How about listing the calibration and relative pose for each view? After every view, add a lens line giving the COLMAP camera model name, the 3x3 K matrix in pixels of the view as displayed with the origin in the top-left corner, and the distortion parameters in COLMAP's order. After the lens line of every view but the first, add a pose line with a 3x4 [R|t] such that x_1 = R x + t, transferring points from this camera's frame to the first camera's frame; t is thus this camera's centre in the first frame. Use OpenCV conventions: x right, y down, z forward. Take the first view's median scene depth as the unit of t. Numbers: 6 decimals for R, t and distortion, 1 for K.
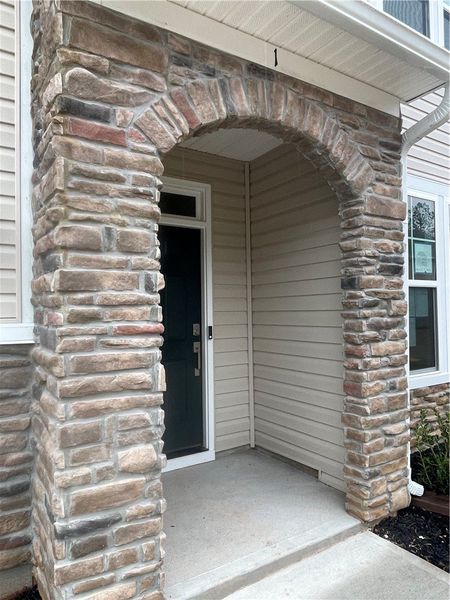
lens RADIAL K [[415.1, 0, 225.0], [0, 415.1, 300.0], [0, 0, 1]] dist [-0.002387, -0.000920]
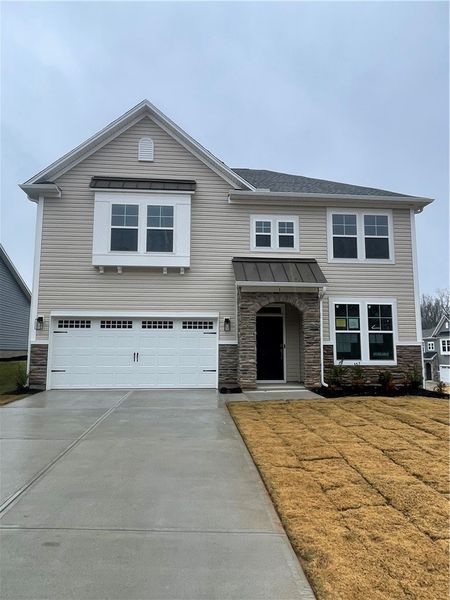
lens RADIAL K [[415.1, 0, 225.0], [0, 415.1, 300.0], [0, 0, 1]] dist [-0.002387, -0.000920]
pose [[0.875814, -0.042655, -0.480759, 2.123508], [-0.004920, 0.995246, -0.097266, 0.056959], [0.482623, 0.087552, 0.871441, -4.055149]]
